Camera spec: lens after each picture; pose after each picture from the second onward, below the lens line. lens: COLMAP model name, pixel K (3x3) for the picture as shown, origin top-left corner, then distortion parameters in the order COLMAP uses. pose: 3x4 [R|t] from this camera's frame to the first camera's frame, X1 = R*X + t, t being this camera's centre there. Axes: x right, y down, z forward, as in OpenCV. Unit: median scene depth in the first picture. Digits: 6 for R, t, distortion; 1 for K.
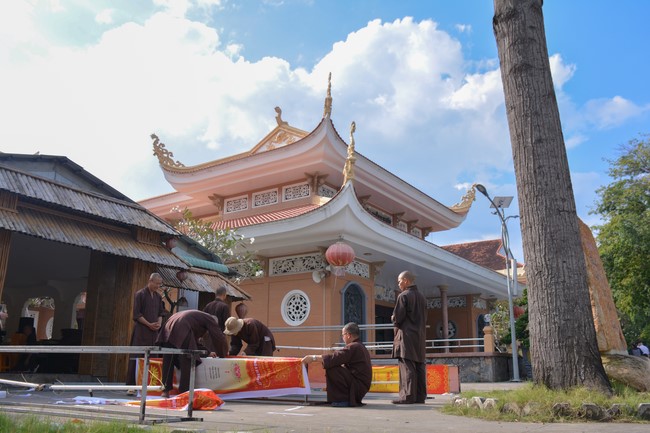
lens RADIAL K [[556.6, 0, 322.9], [0, 556.6, 216.7], [0, 0, 1]] dist [-0.079332, 0.044418]
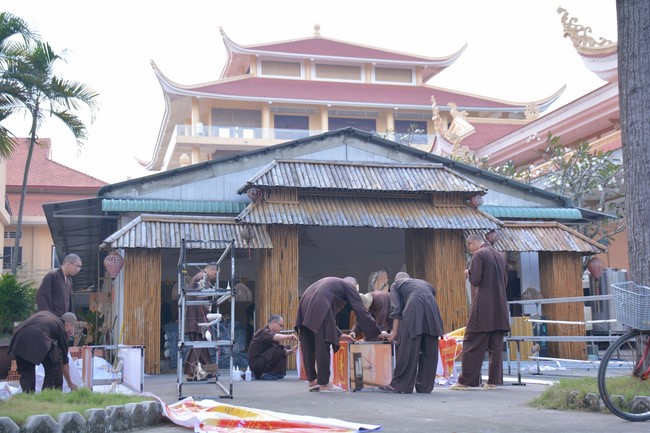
lens RADIAL K [[898.3, 0, 331.4], [0, 898.3, 219.8], [0, 0, 1]] dist [0.124091, 0.000000]
pose [[0.743388, -0.103418, -0.660817, 0.461398], [0.200892, 0.976881, 0.073111, -0.067875], [0.637979, -0.187103, 0.746978, -0.183363]]
